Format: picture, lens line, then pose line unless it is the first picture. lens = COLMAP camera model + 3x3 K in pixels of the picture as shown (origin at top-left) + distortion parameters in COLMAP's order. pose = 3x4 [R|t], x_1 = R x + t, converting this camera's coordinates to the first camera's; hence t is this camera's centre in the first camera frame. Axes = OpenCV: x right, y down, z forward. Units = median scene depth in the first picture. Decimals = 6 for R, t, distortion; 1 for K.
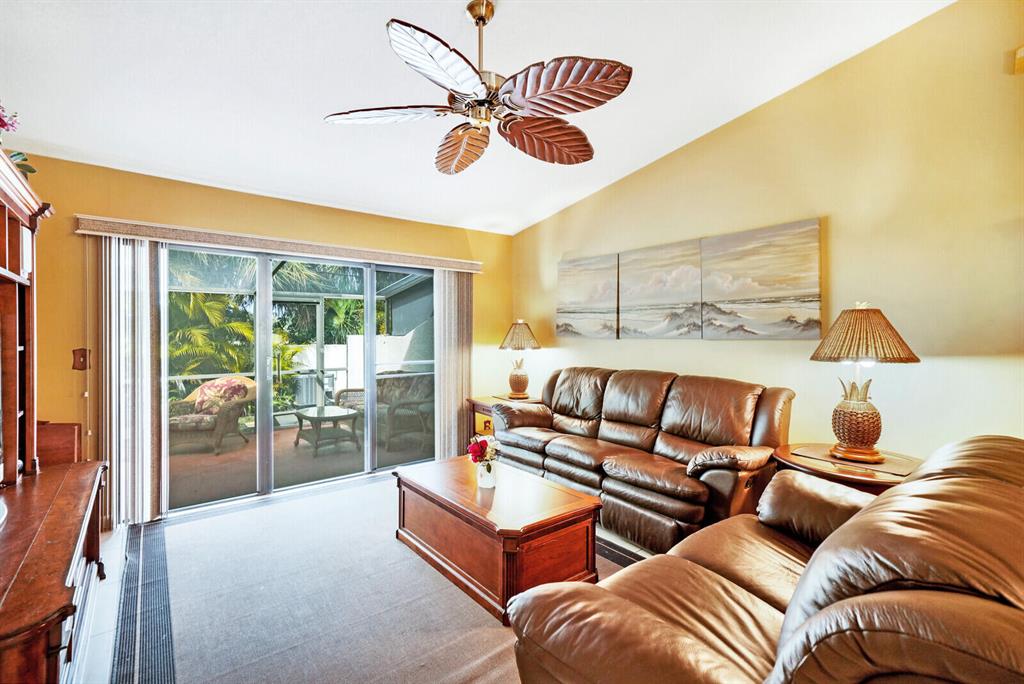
lens RADIAL K [[469.9, 0, 505.3], [0, 469.9, 335.1], [0, 0, 1]] dist [0.005668, 0.002892]
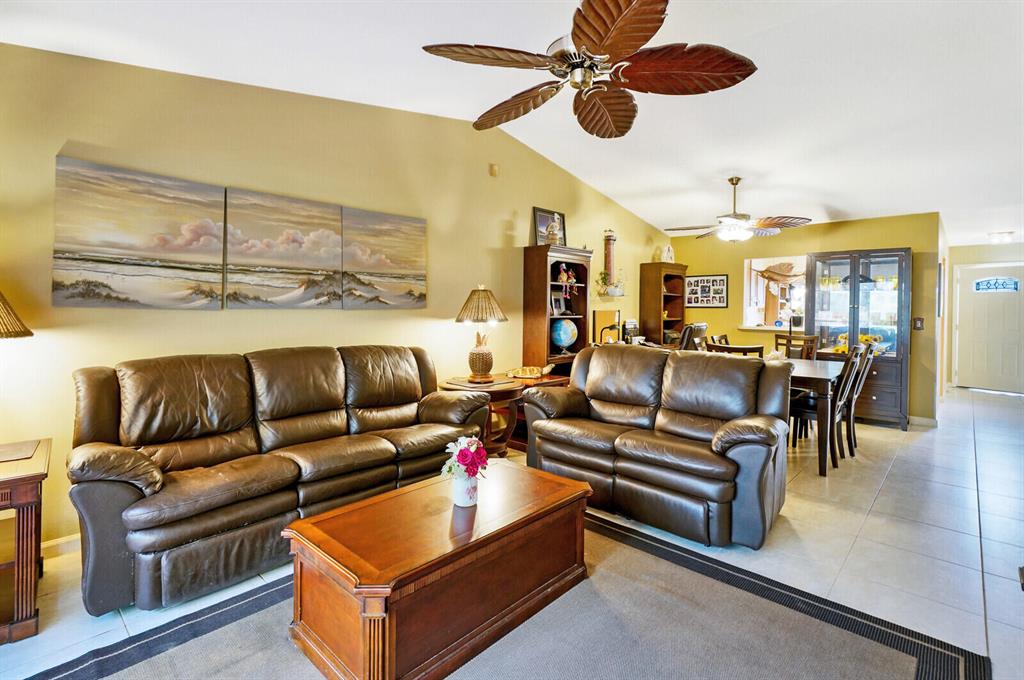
lens RADIAL K [[469.9, 0, 471.4], [0, 469.9, 306.1], [0, 0, 1]] dist [0.005668, 0.002892]
pose [[-0.095196, 0.003478, 0.995452, -0.599921], [-0.000754, 0.999993, -0.003566, 0.005921], [-0.995458, -0.001090, -0.095193, 0.854195]]
